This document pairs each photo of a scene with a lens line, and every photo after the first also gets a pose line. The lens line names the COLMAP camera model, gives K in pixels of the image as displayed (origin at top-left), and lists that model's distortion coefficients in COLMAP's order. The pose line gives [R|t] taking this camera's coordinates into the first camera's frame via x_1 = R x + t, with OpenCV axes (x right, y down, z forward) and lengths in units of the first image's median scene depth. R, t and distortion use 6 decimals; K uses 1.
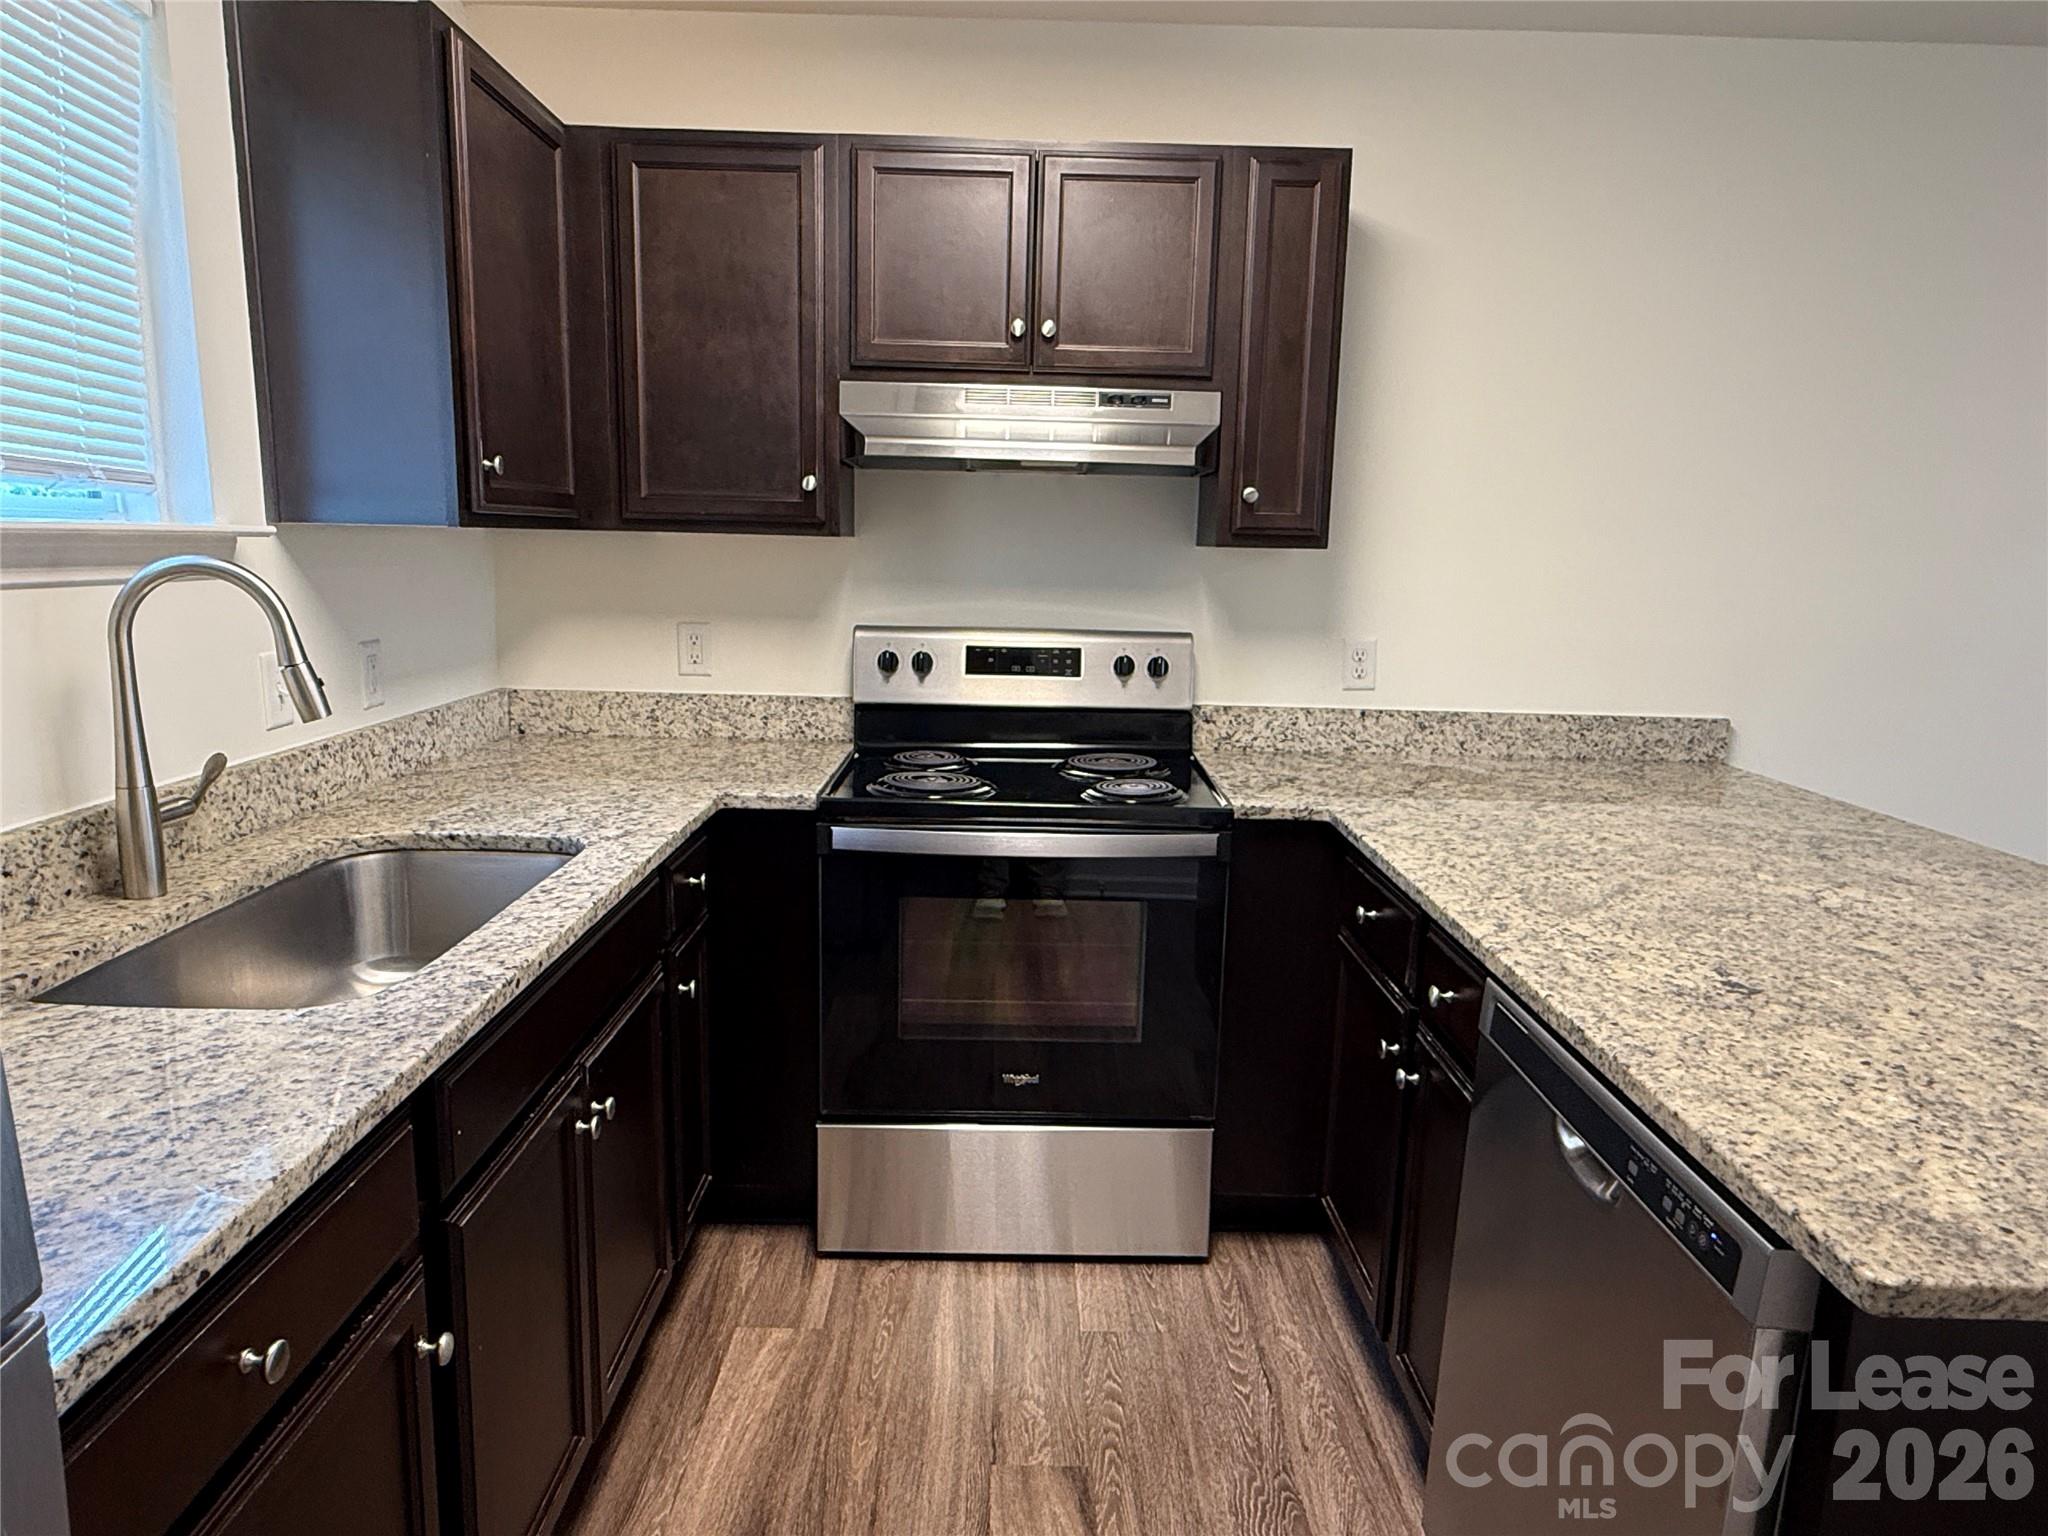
lens RADIAL K [[1277.9, 0, 1018.3], [0, 1277.9, 767.7], [0, 0, 1]] dist [0.010233, 0.001020]
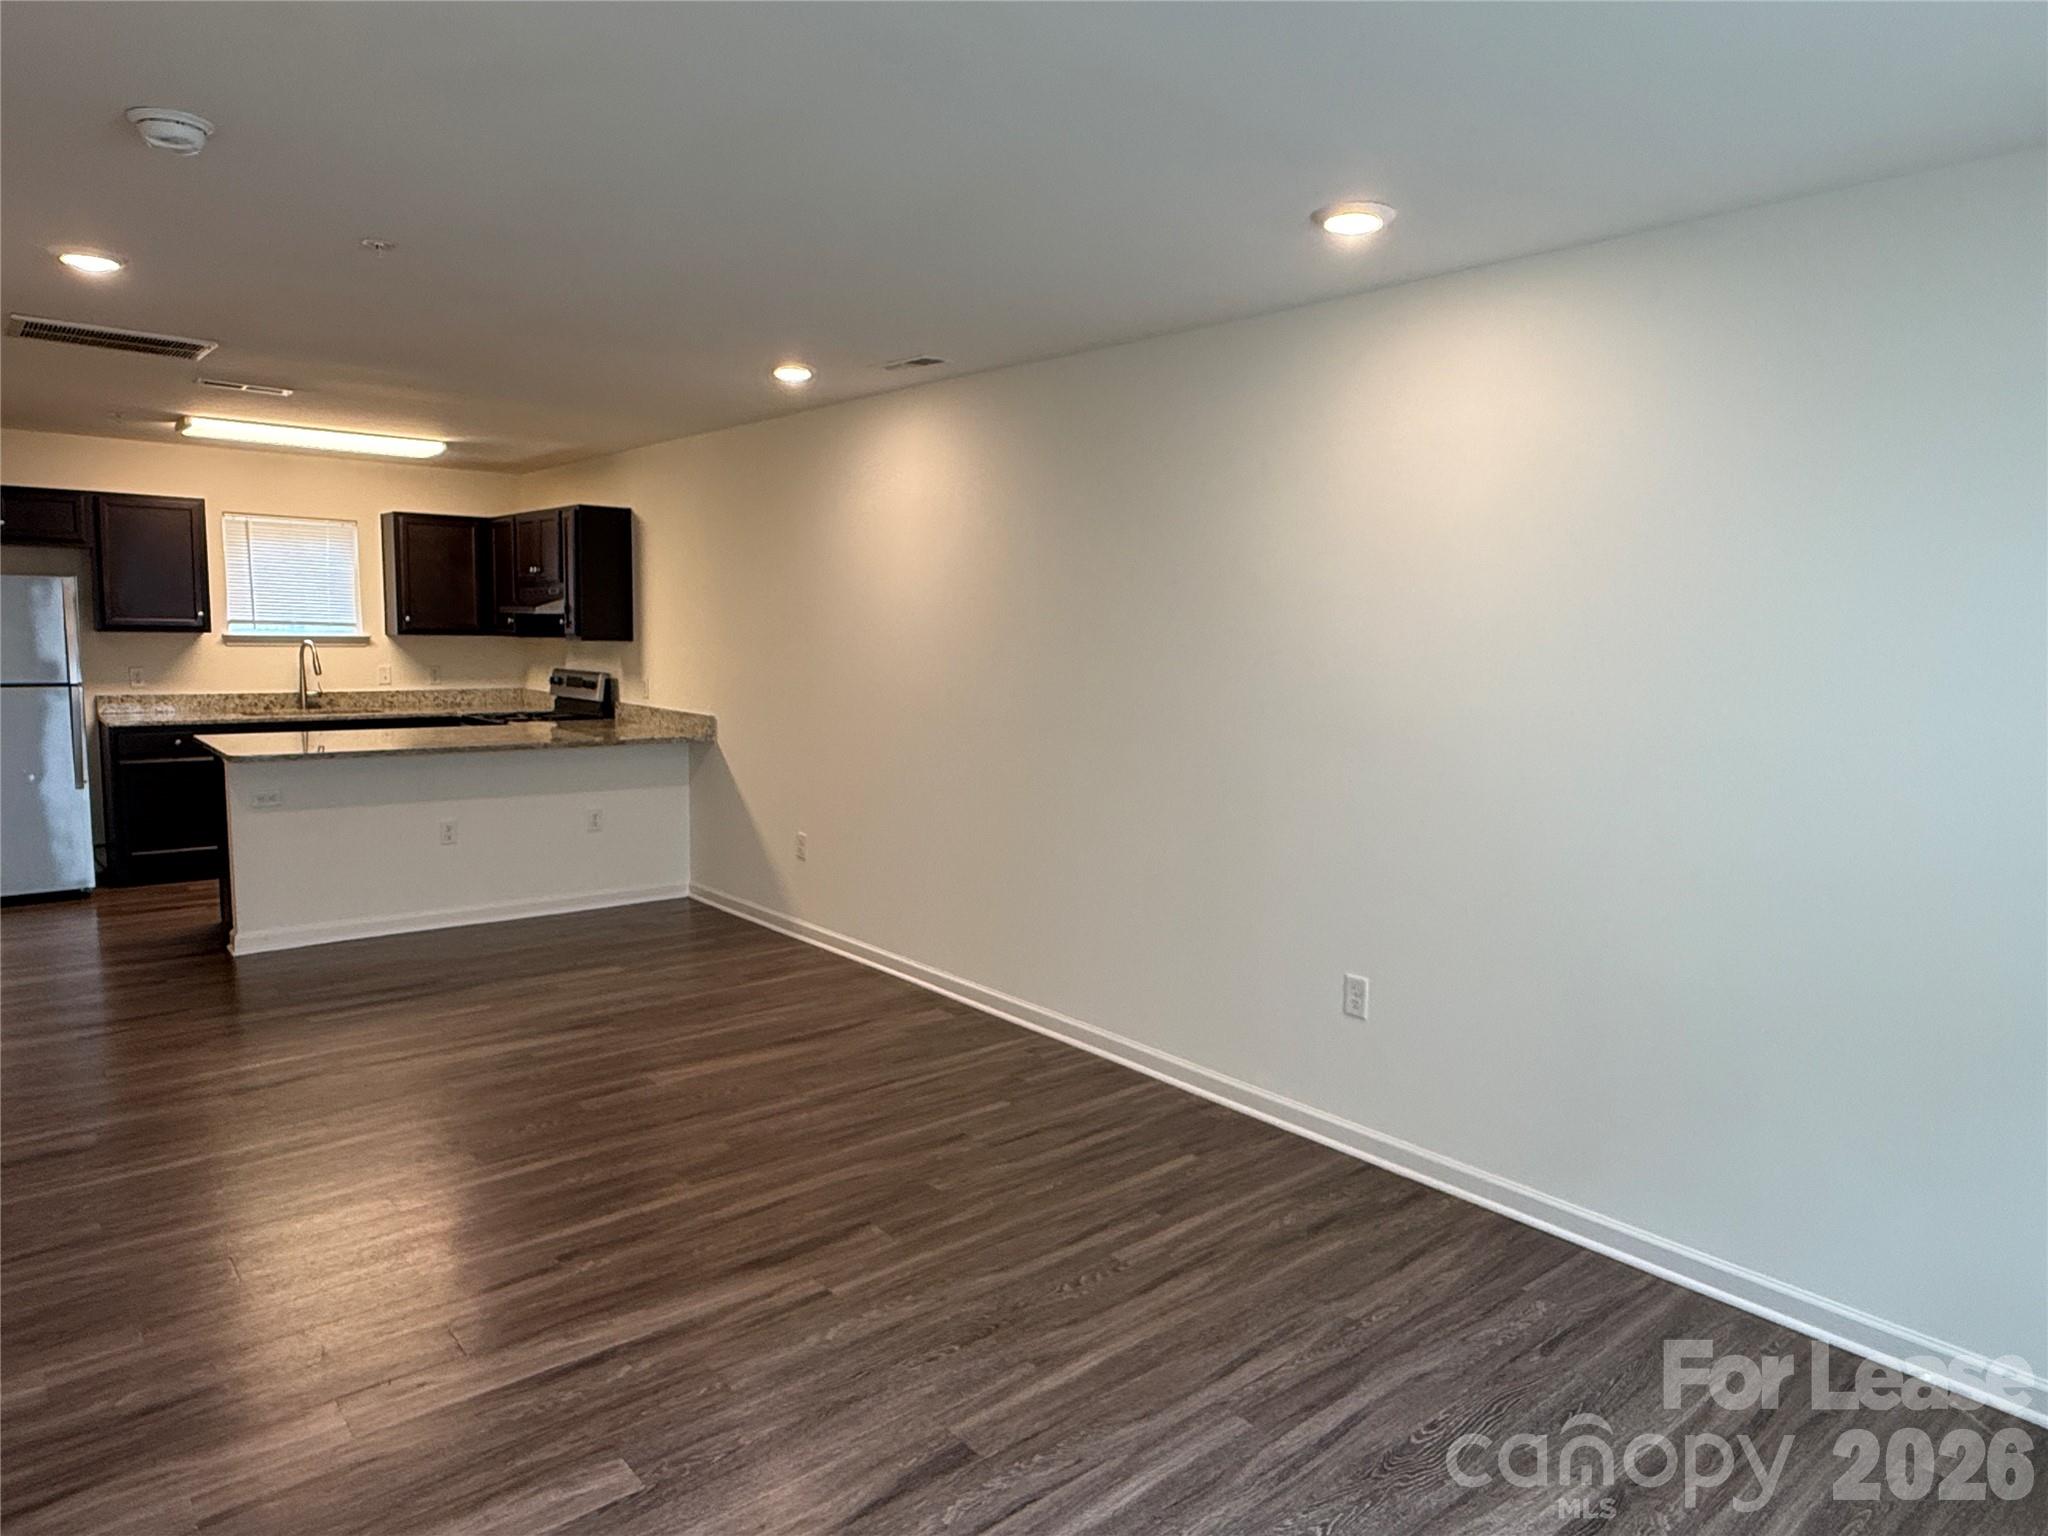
lens RADIAL K [[1277.9, 0, 1027.7], [0, 1277.9, 767.6], [0, 0, 1]] dist [0.010233, 0.001020]
pose [[0.629110, 0.069465, -0.774206, 2.674995], [-0.137195, 0.990286, -0.022630, 0.027482], [0.765113, 0.120454, 0.632529, 0.017528]]
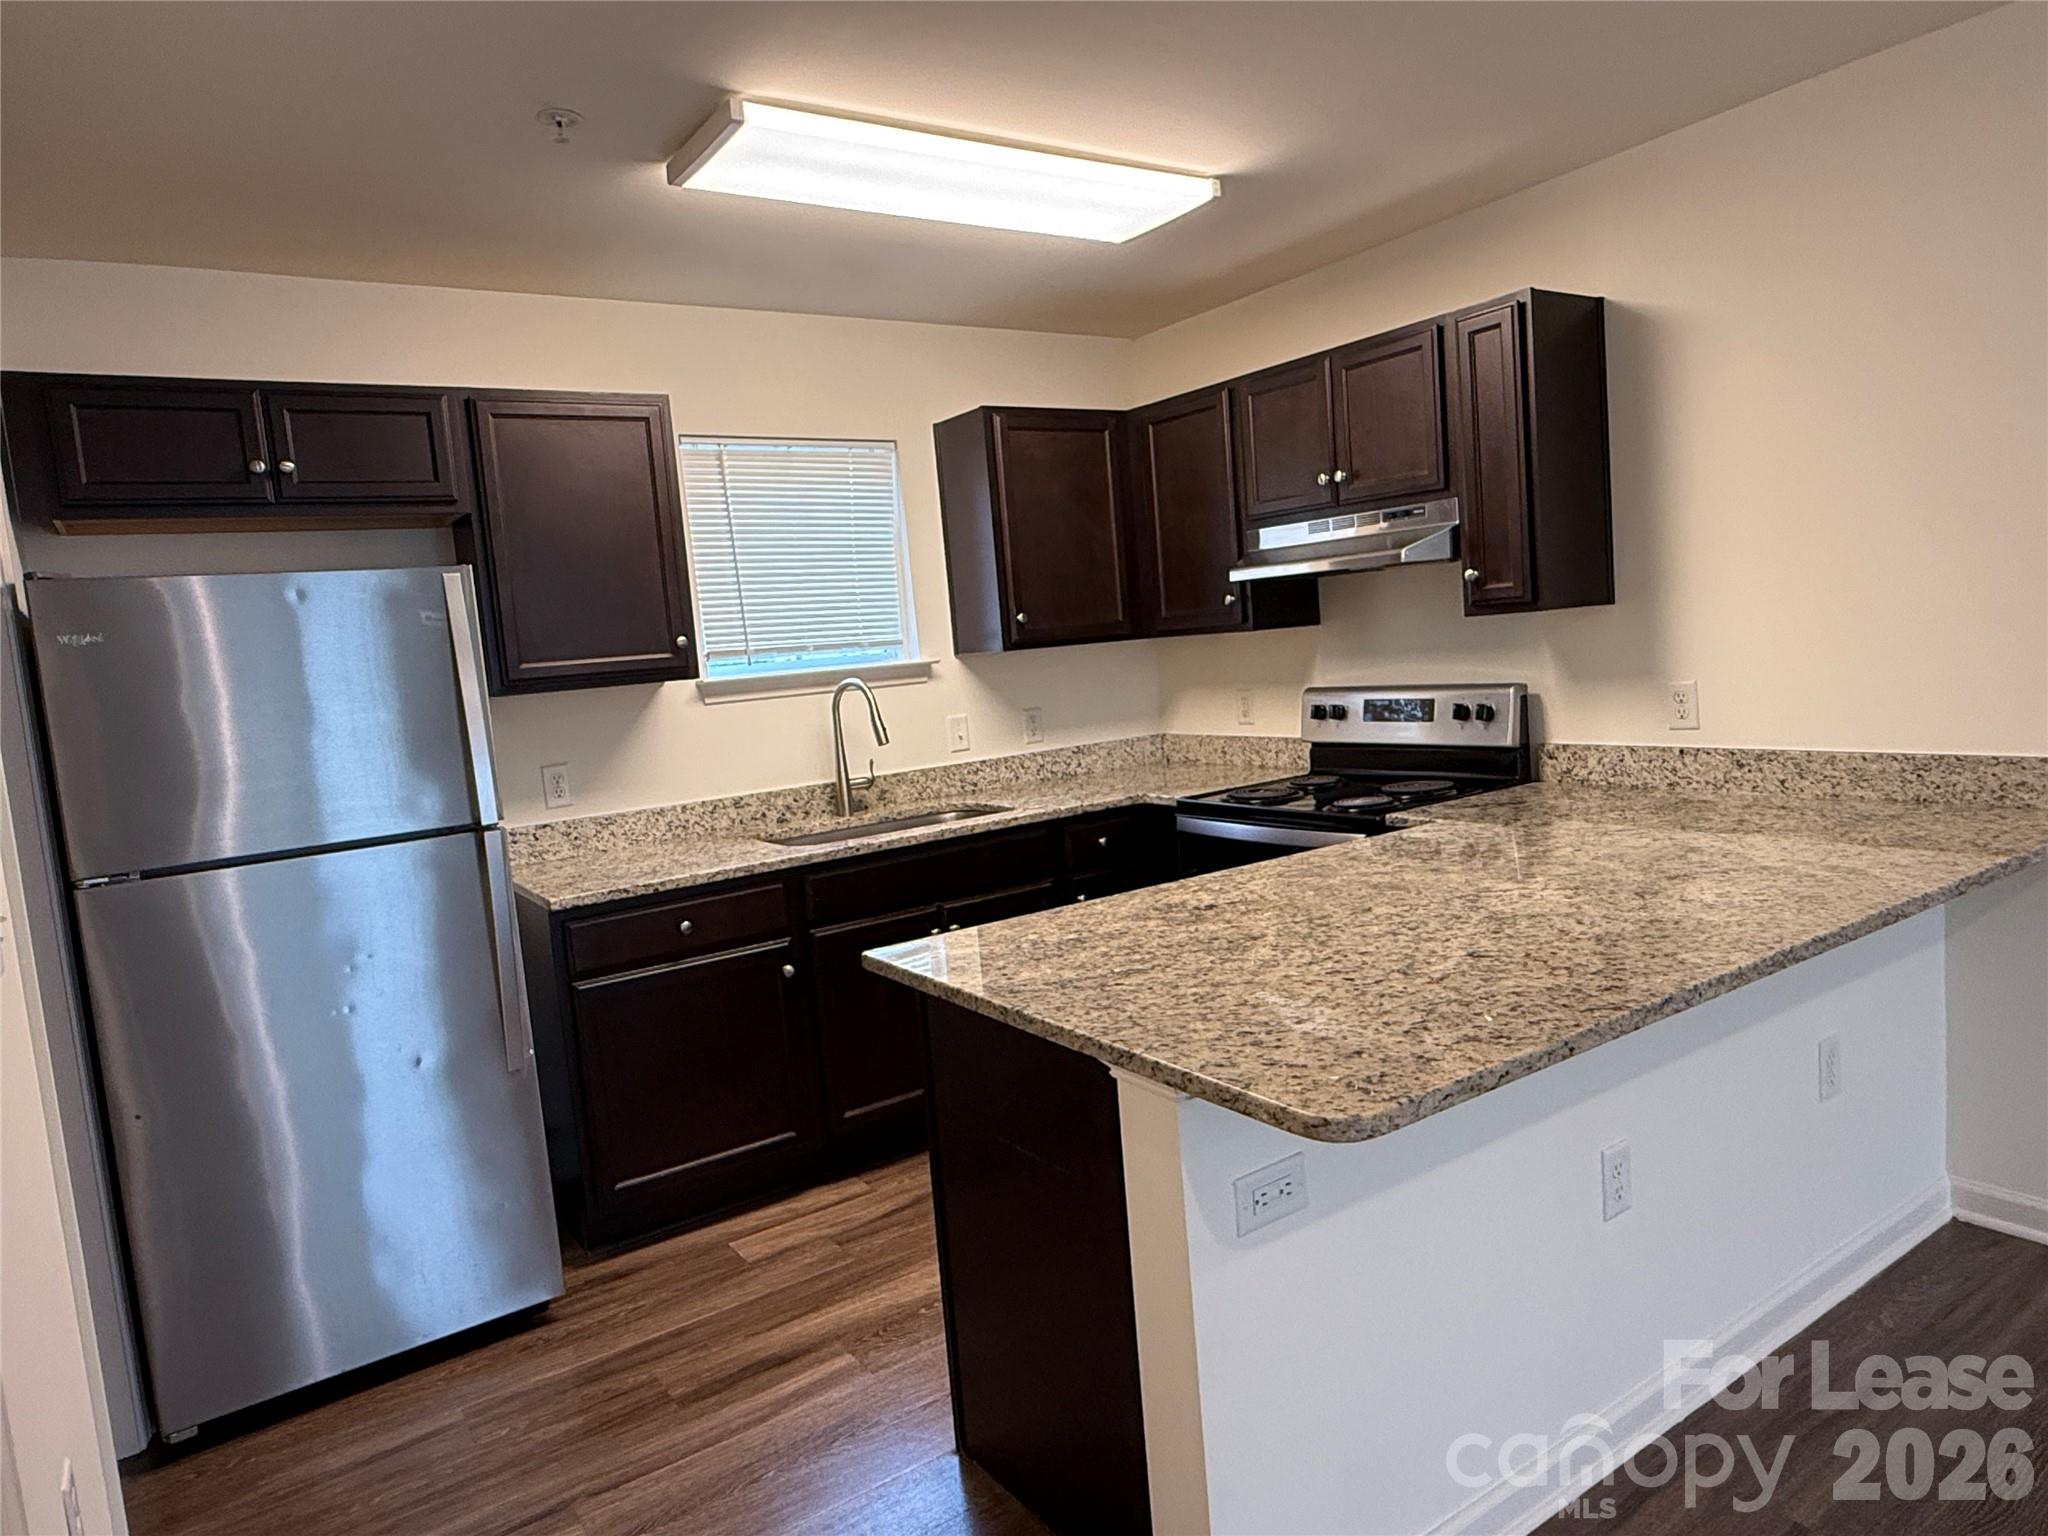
lens RADIAL K [[1277.9, 0, 1033.0], [0, 1277.9, 764.5], [0, 0, 1]] dist [0.010233, 0.001020]
pose [[0.549755, 0.012653, -0.835230, 0.865180], [-0.049350, 0.998631, -0.017355, 0.013757], [0.833867, 0.050760, 0.549627, -0.037333]]
